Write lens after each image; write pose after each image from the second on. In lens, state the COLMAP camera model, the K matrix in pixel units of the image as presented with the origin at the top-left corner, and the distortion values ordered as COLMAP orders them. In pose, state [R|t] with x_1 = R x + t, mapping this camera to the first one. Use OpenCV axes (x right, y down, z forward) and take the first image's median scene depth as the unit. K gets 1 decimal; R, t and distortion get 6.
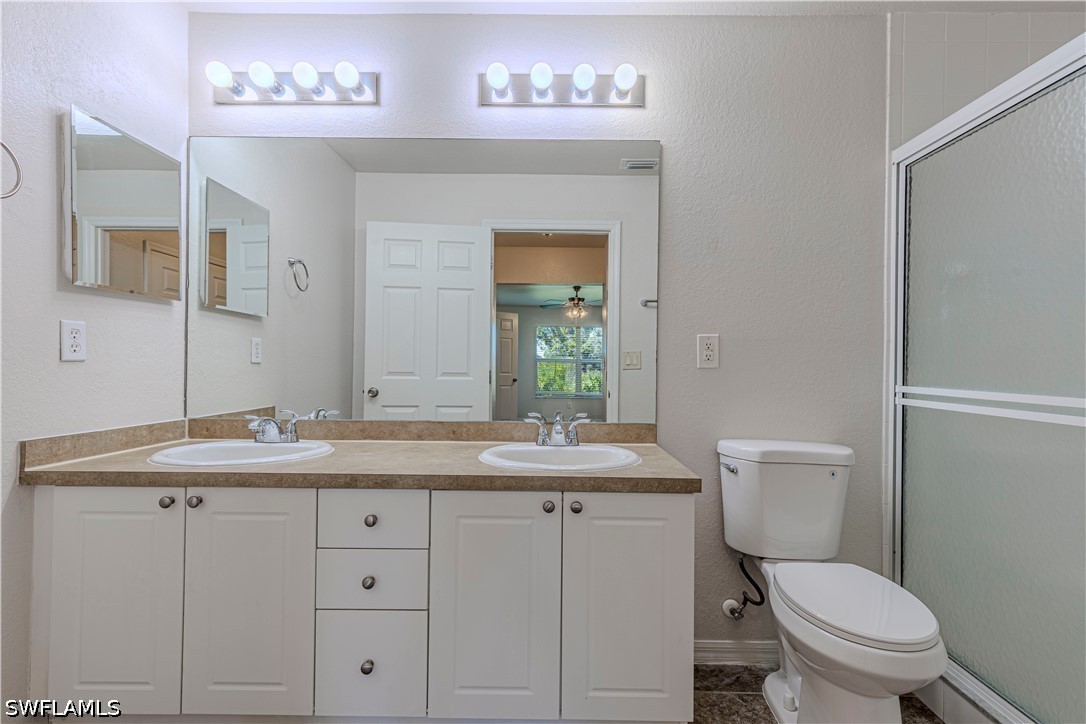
lens RADIAL K [[486.5, 0, 549.3], [0, 486.5, 364.1], [0, 0, 1]] dist [0.014020, -0.000238]
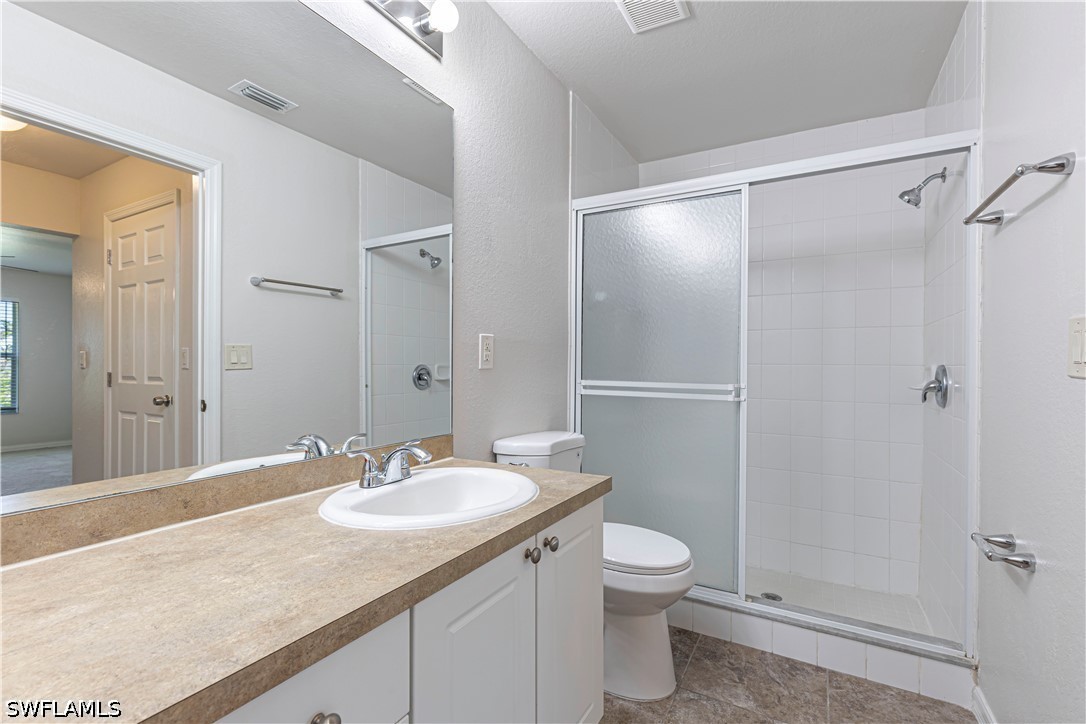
lens RADIAL K [[486.5, 0, 549.3], [0, 486.5, 364.1], [0, 0, 1]] dist [0.014020, -0.000238]
pose [[0.486974, -0.007783, 0.873382, -0.458330], [-0.002995, 0.999940, 0.010580, -0.012111], [-0.873411, -0.007768, 0.486922, 0.422006]]
